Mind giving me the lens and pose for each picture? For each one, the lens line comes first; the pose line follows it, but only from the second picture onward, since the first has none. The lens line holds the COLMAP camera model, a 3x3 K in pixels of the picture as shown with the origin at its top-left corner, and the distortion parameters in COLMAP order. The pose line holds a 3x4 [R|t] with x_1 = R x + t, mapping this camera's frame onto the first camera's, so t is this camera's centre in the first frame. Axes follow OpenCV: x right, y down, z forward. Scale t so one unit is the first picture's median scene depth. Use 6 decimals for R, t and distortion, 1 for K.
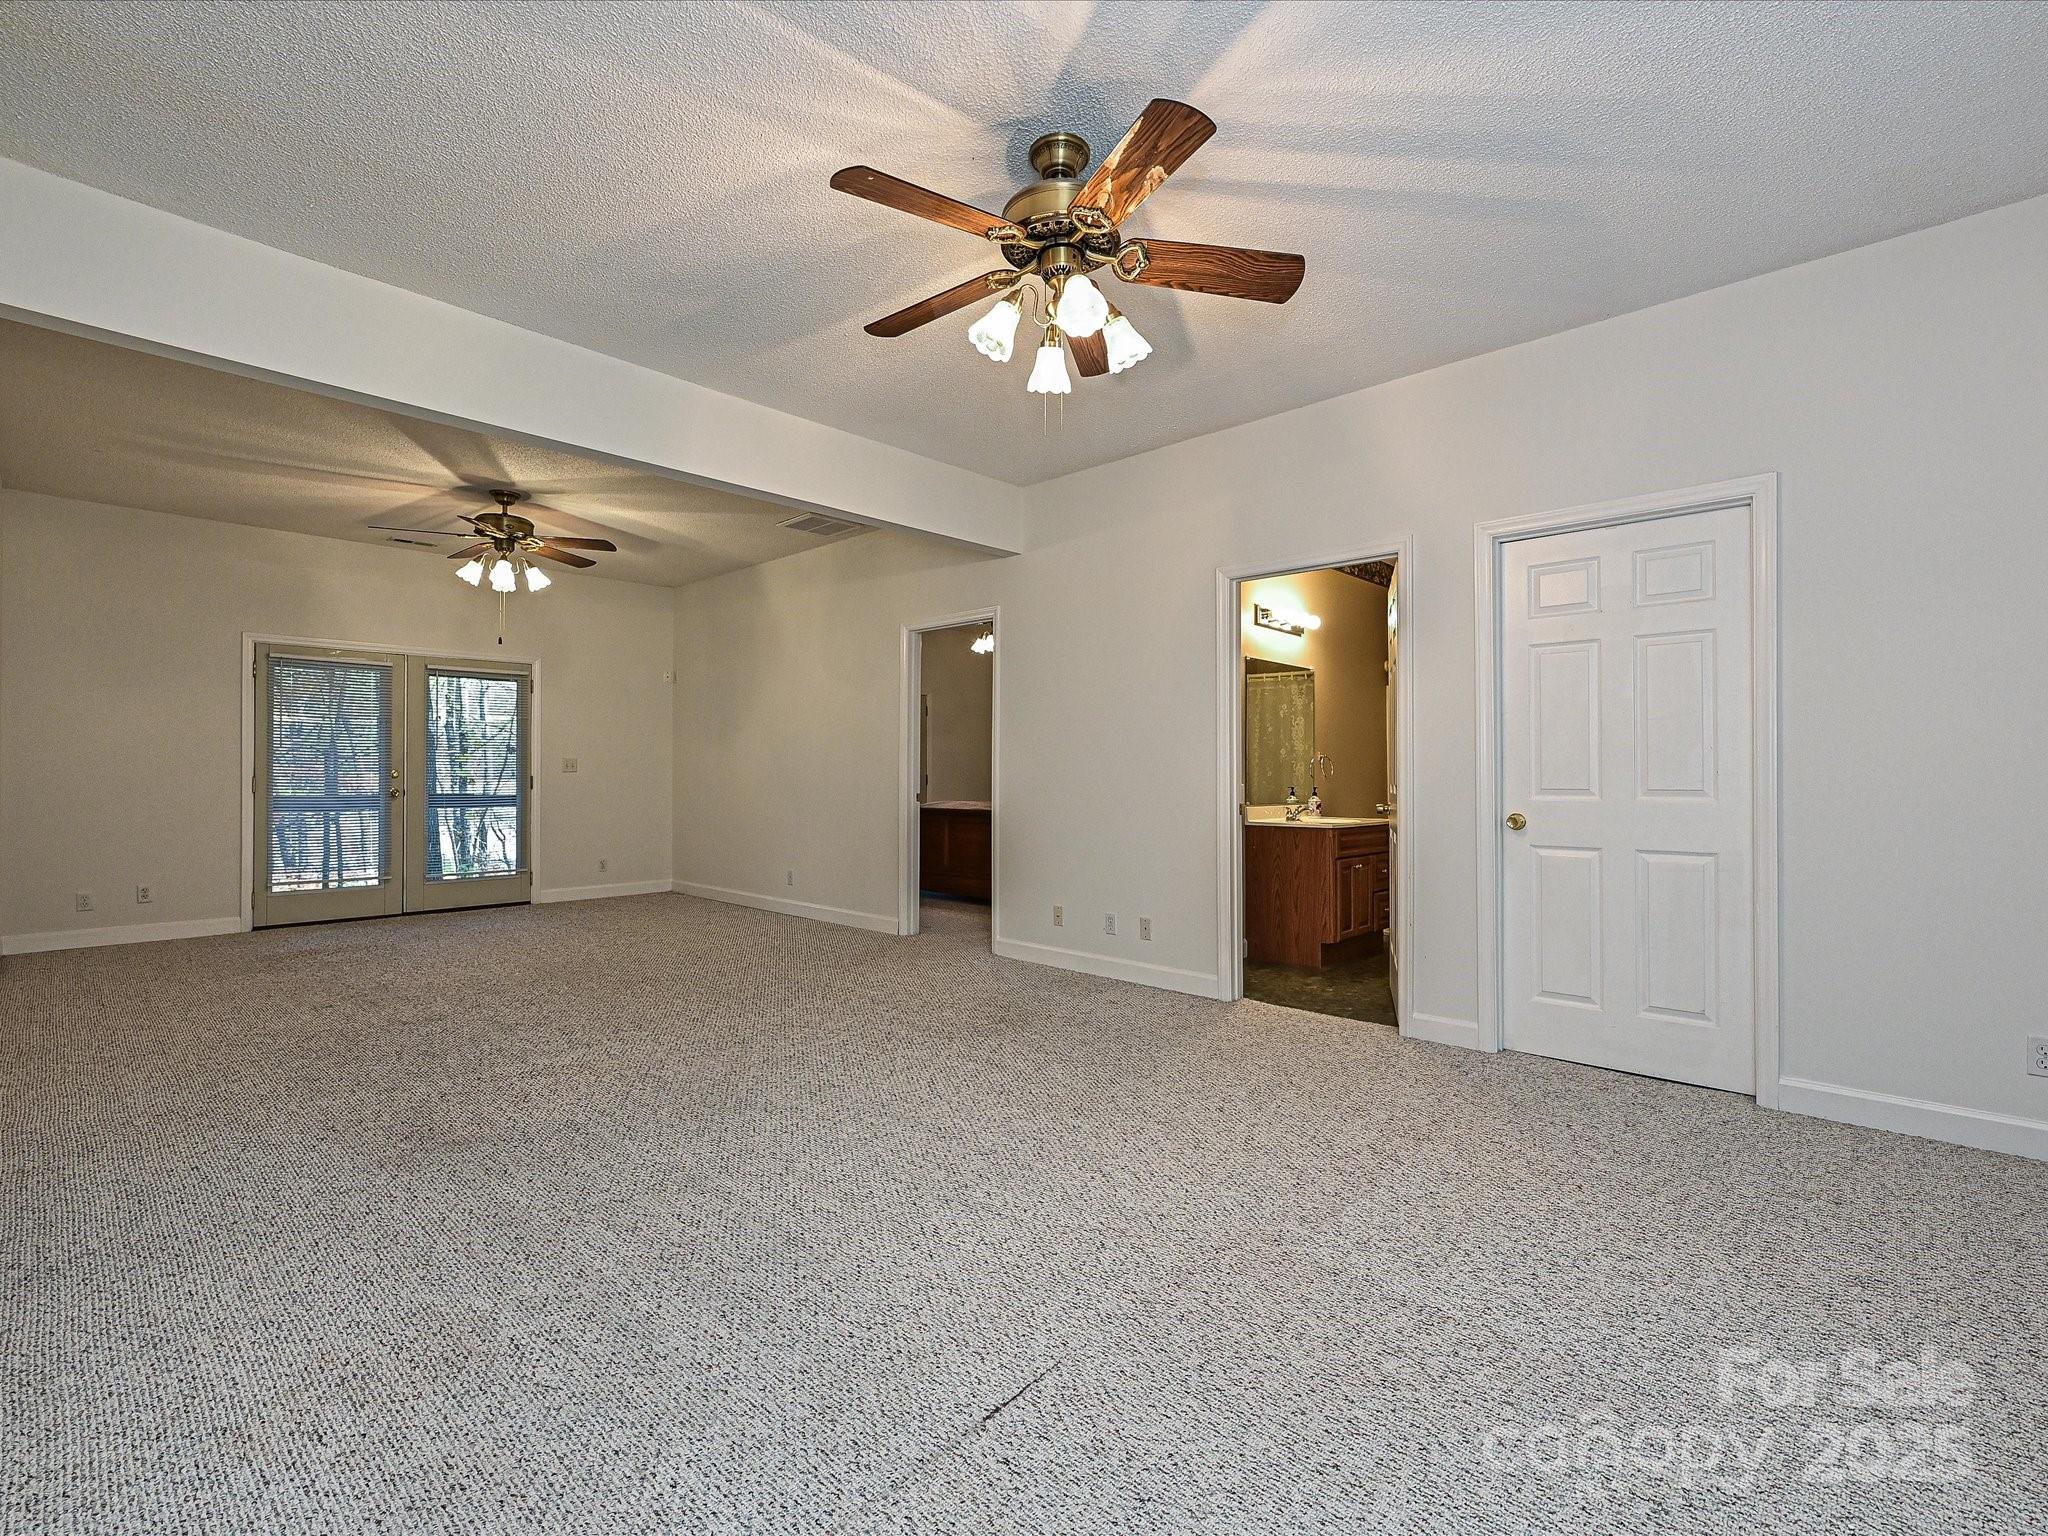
lens RADIAL K [[935.0, 0, 965.8], [0, 935.0, 759.1], [0, 0, 1]] dist [-0.001789, -0.000002]
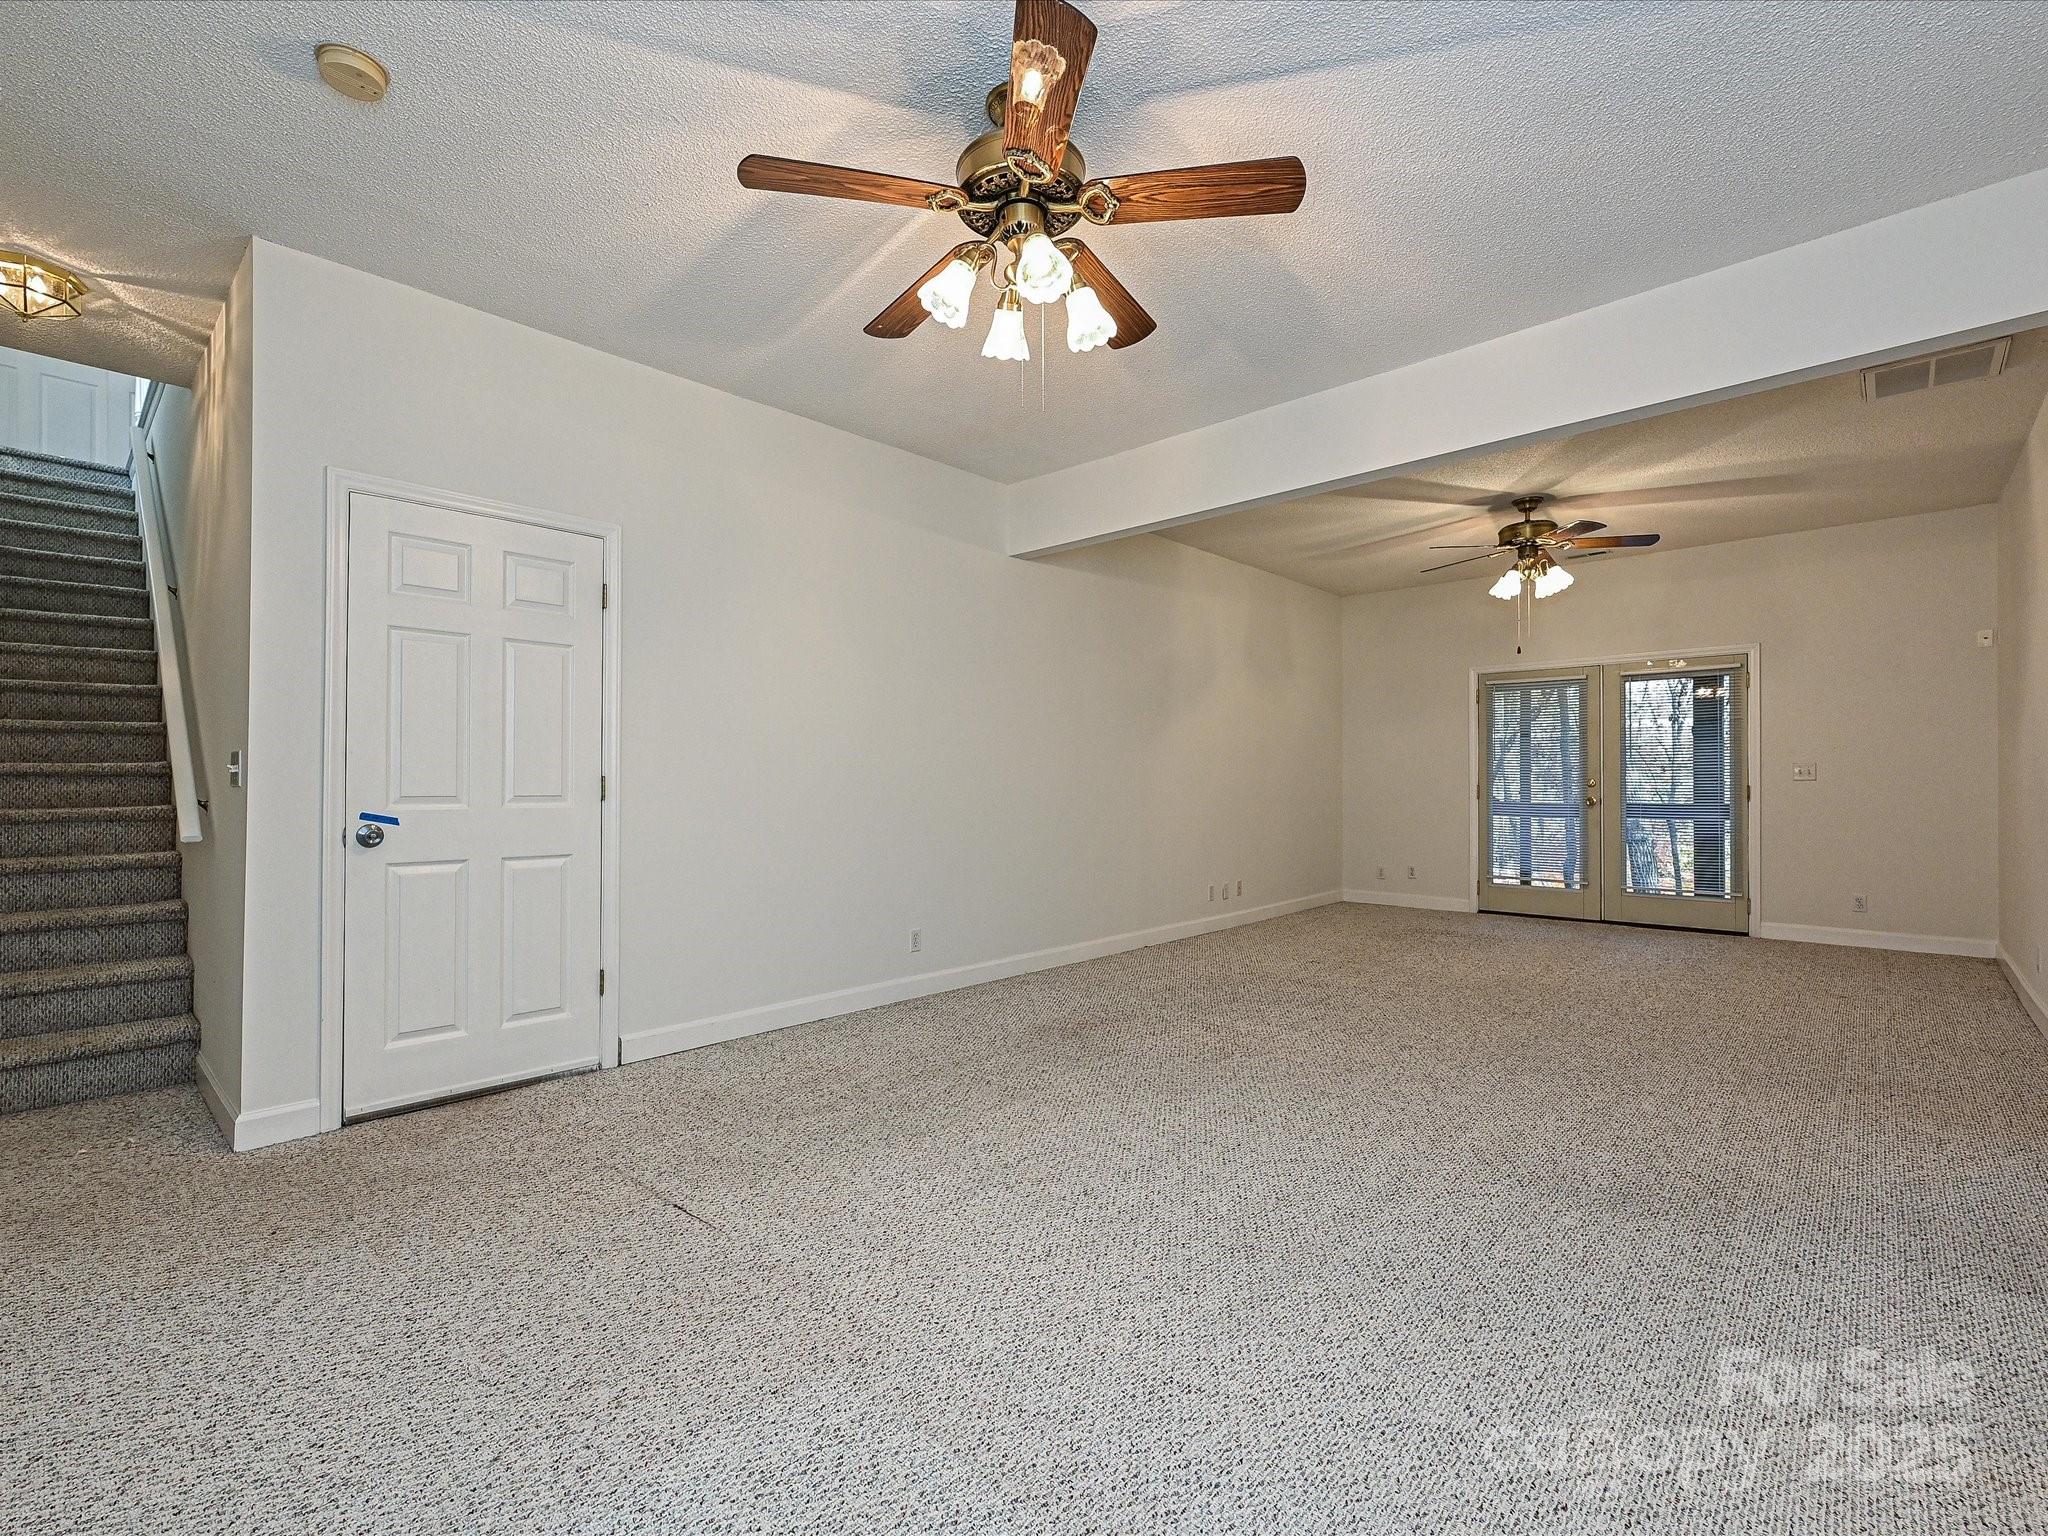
lens RADIAL K [[891.6, 0, 1024.0], [0, 891.6, 768.0], [0, 0, 1]] dist [-0.026114, -0.000039]
pose [[0.048407, -0.018726, -0.998652, 0.409700], [0.015745, 0.999714, -0.017983, 0.008620], [0.998704, -0.014854, 0.048688, 0.413639]]
